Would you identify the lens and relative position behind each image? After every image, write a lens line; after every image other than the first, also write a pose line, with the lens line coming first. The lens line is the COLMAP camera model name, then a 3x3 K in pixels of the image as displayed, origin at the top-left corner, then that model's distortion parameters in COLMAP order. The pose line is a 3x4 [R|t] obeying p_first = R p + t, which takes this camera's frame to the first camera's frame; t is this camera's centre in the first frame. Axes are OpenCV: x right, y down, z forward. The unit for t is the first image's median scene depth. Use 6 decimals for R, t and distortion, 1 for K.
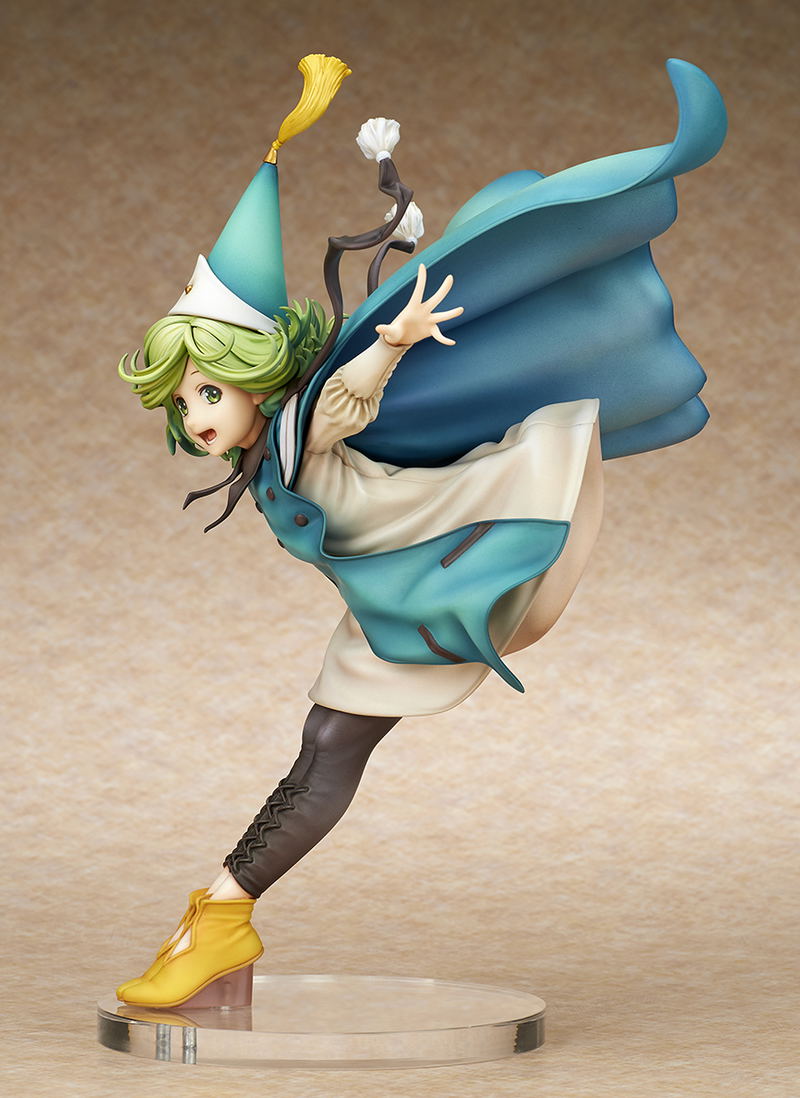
lens RADIAL K [[4007.3, 0, 395.9], [0, 4007.3, 555.1], [0, 0, 1]] dist [0.173713, 0.000000]
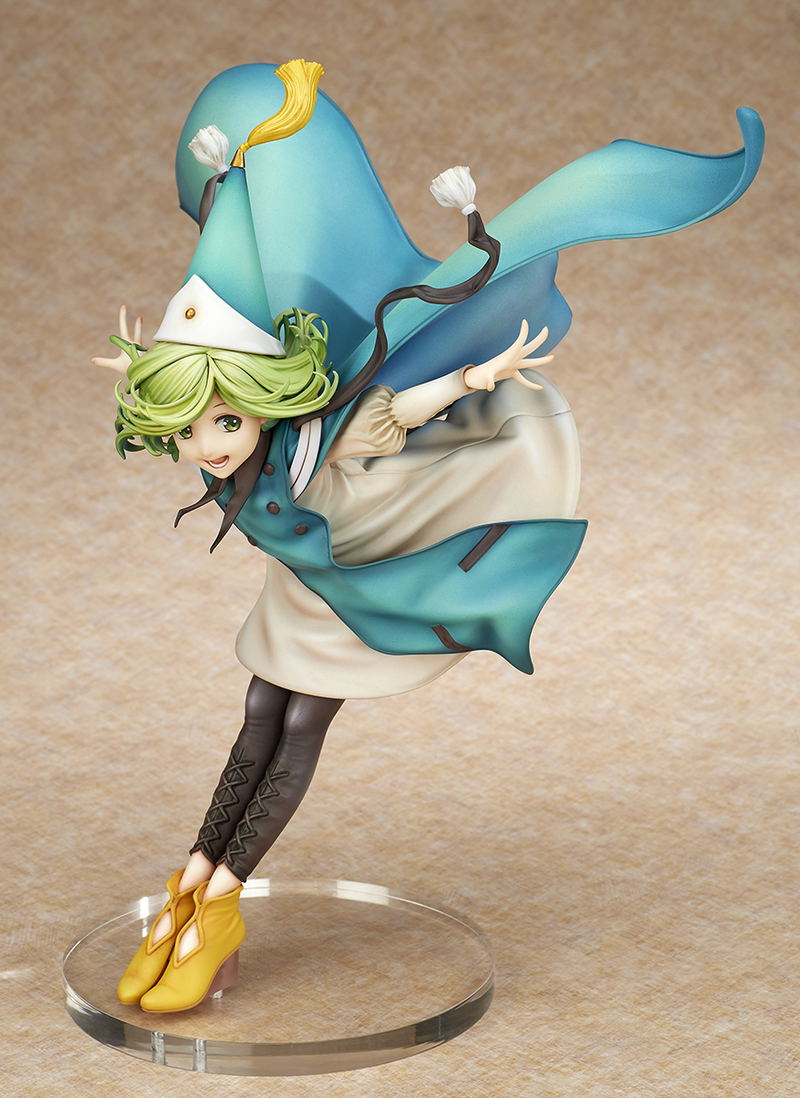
lens RADIAL K [[4007.3, 0, 404.3], [0, 4007.3, 552.4], [0, 0, 1]] dist [0.173713, 0.000000]
pose [[0.825823, -0.157505, 0.541487, -0.546885], [0.000836, 0.960545, 0.278123, -0.282446], [-0.563928, -0.229228, 0.793372, 0.187362]]
